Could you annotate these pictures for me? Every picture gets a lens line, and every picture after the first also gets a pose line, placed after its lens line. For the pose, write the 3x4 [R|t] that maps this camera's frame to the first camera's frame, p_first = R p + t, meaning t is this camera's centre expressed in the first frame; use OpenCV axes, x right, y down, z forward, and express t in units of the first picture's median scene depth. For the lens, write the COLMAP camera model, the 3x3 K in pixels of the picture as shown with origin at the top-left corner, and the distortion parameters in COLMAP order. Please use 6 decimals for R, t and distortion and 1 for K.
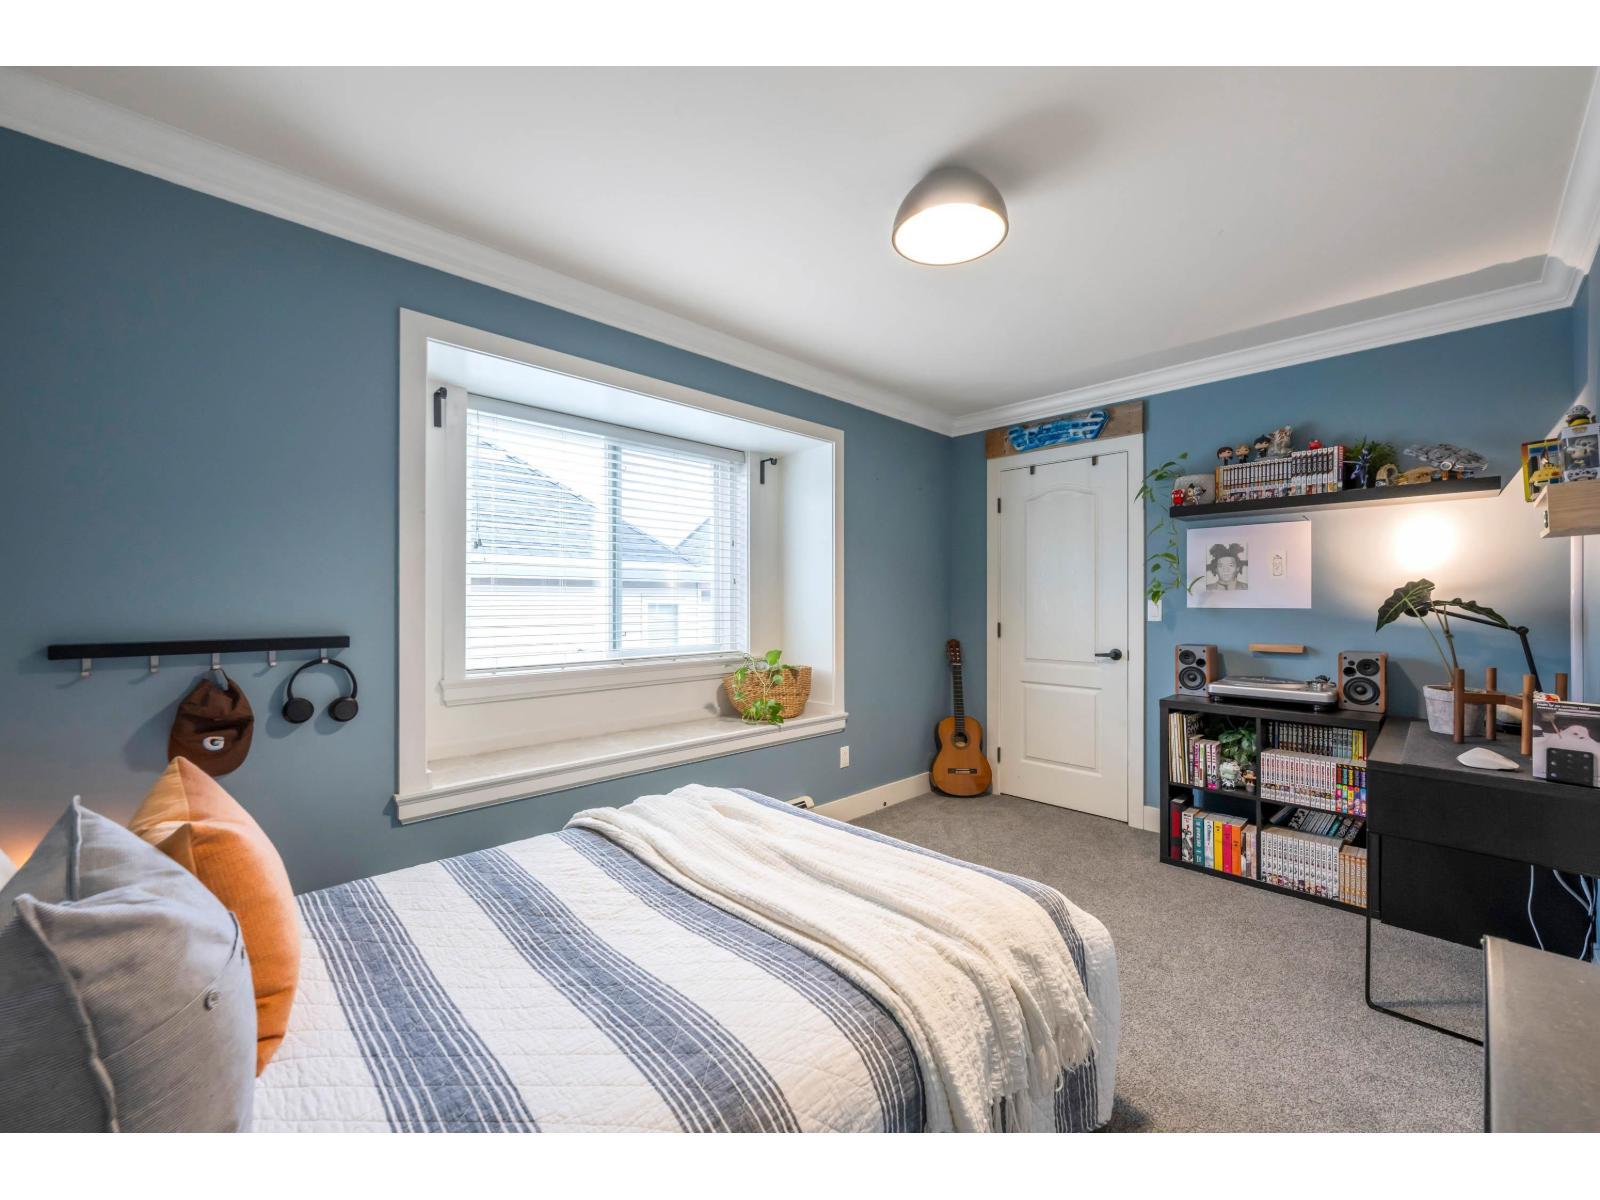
lens RADIAL K [[636.8, 0, 798.4], [0, 636.8, 603.6], [0, 0, 1]] dist [0.000153, 0.000089]
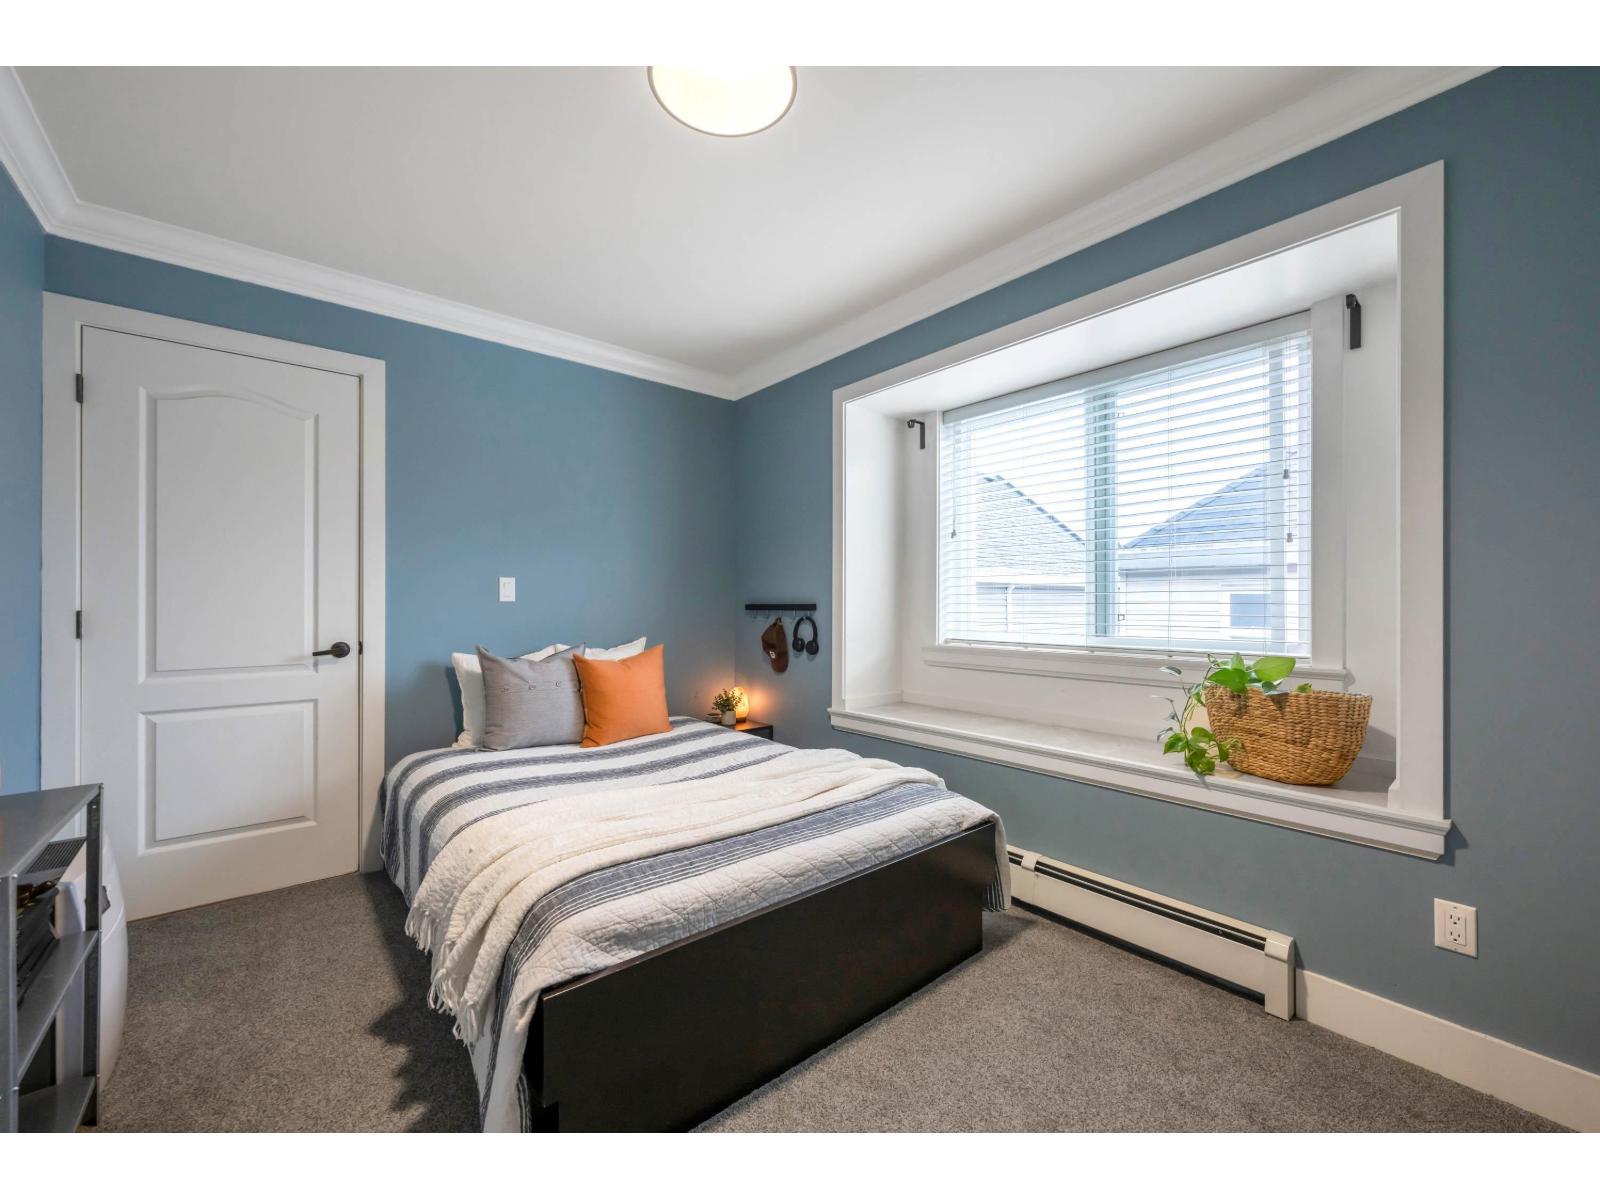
lens RADIAL K [[636.8, 0, 798.4], [0, 636.8, 603.6], [0, 0, 1]] dist [0.000153, 0.000089]
pose [[-0.075617, 0.002705, -0.997133, 0.598461], [0.000389, 0.999996, 0.002683, 0.028569], [0.997137, -0.000185, -0.075618, 0.677754]]
